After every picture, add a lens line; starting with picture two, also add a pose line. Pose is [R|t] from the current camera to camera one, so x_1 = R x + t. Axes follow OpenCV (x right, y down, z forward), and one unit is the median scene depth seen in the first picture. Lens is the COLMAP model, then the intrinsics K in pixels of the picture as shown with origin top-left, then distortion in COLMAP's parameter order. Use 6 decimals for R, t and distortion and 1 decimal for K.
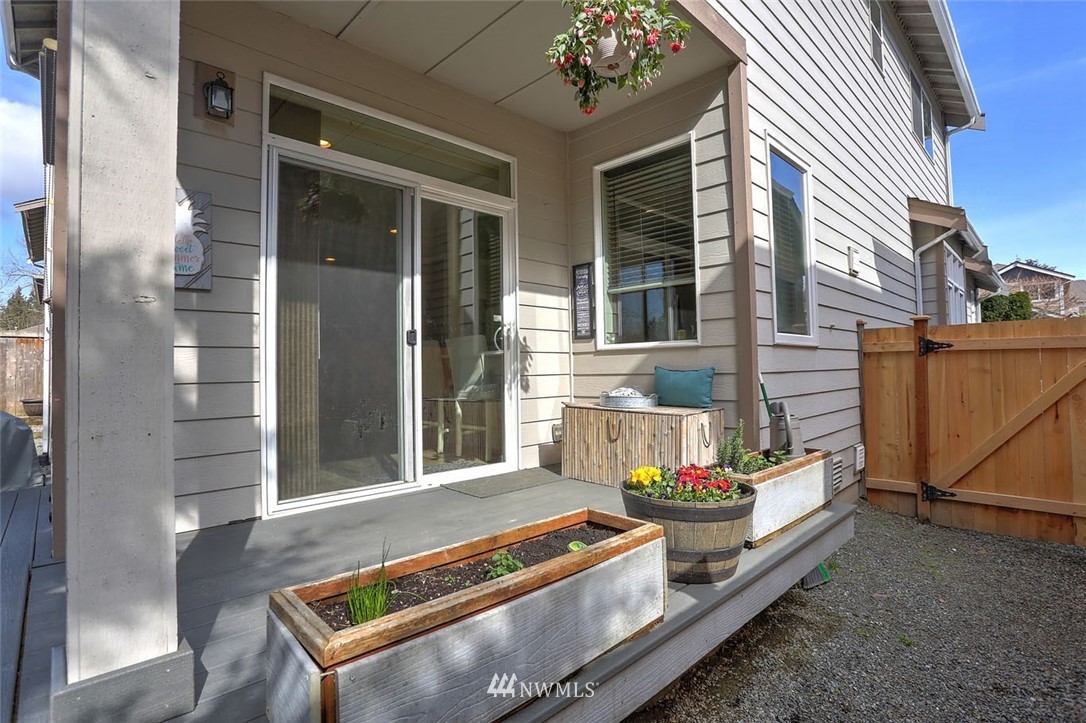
lens RADIAL K [[521.5, 0, 544.3], [0, 521.5, 358.8], [0, 0, 1]] dist [-0.040628, 0.010416]
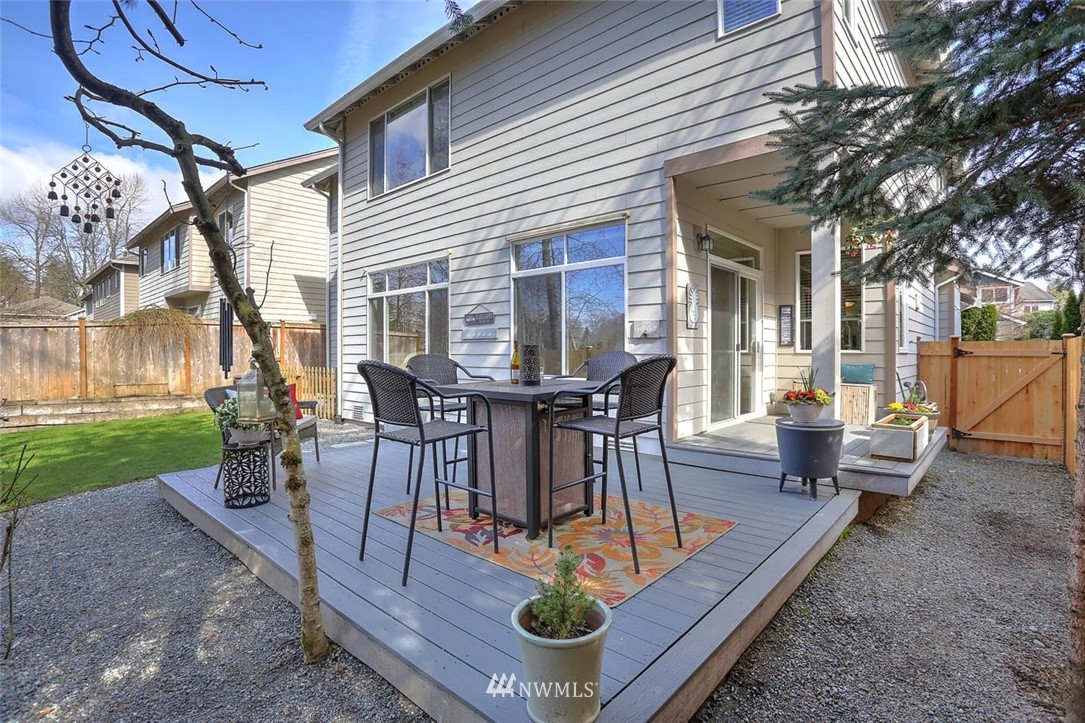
lens RADIAL K [[521.0, 0, 545.8], [0, 521.0, 356.7], [0, 0, 1]] dist [-0.040628, 0.010416]
pose [[0.997795, 0.015546, 0.064526, -0.804643], [-0.017488, 0.999408, 0.029635, -0.037702], [-0.064027, -0.030698, 0.997476, -0.685405]]
